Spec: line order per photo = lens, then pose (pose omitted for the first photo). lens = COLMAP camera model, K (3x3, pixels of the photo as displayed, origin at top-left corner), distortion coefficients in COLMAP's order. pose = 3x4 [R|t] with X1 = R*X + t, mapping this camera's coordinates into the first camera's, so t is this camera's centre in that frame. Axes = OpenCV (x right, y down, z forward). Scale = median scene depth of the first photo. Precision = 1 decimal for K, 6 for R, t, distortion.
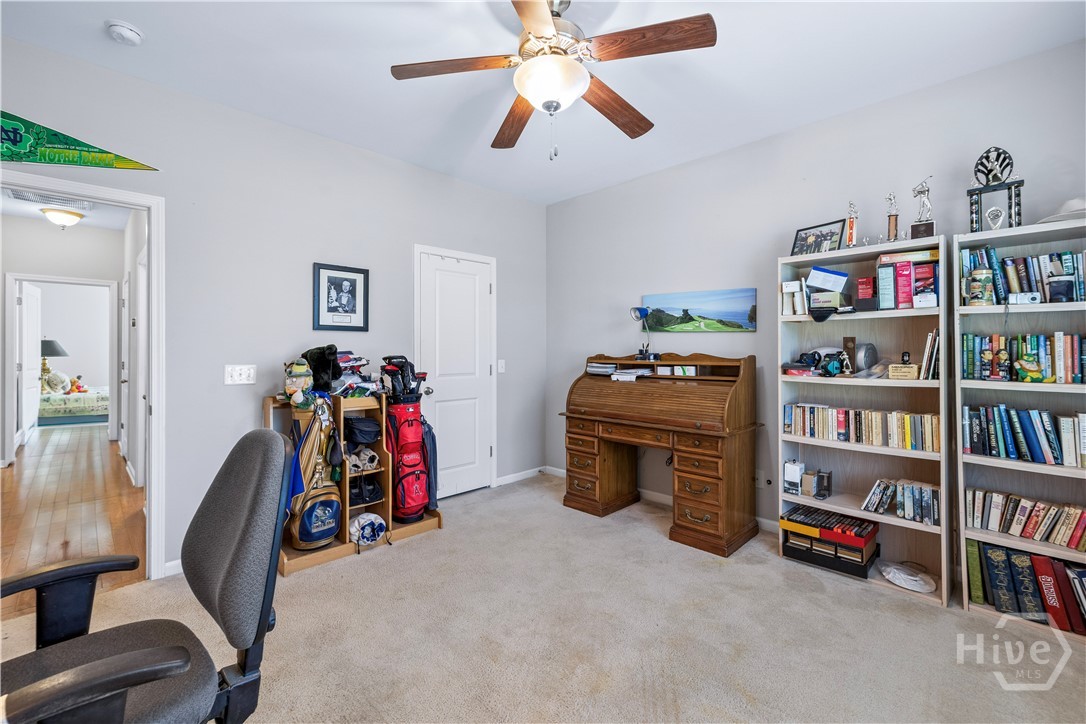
lens RADIAL K [[457.3, 0, 544.4], [0, 457.3, 350.5], [0, 0, 1]] dist [0.008601, -0.000192]
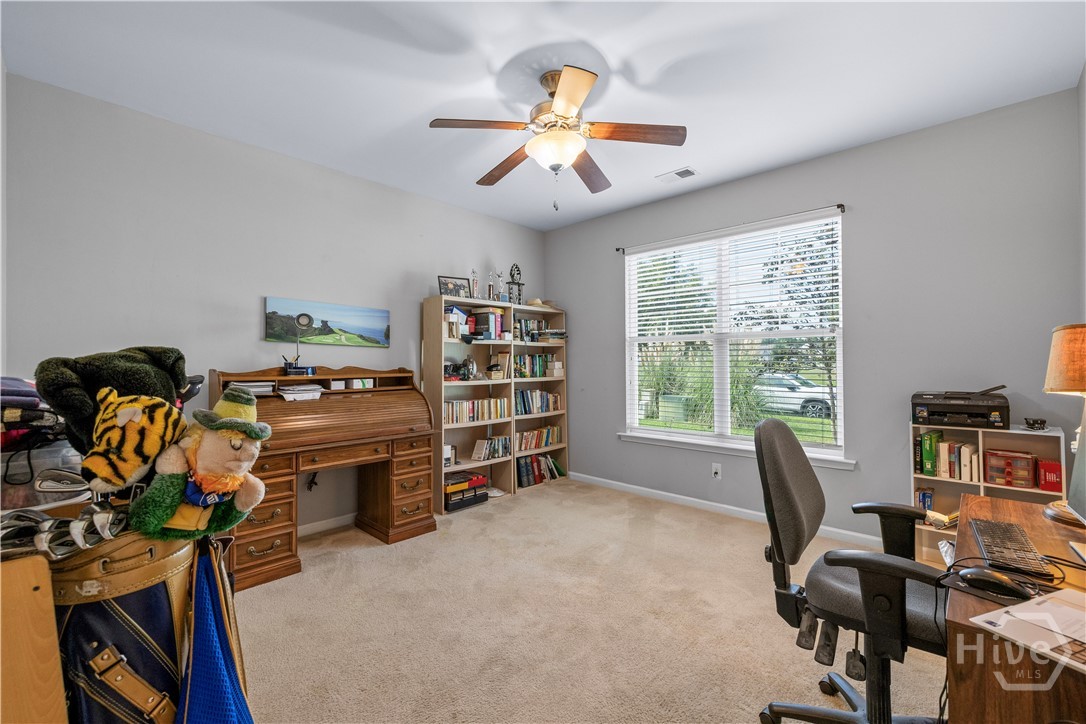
lens RADIAL K [[463.4, 0, 543.0], [0, 463.4, 362.0], [0, 0, 1]] dist [-0.000941, -0.000236]
pose [[-0.017299, 0.001217, 0.999850, -0.868396], [0.002576, 0.999996, -0.001172, -0.001781], [-0.999847, 0.002555, -0.017302, 0.734603]]
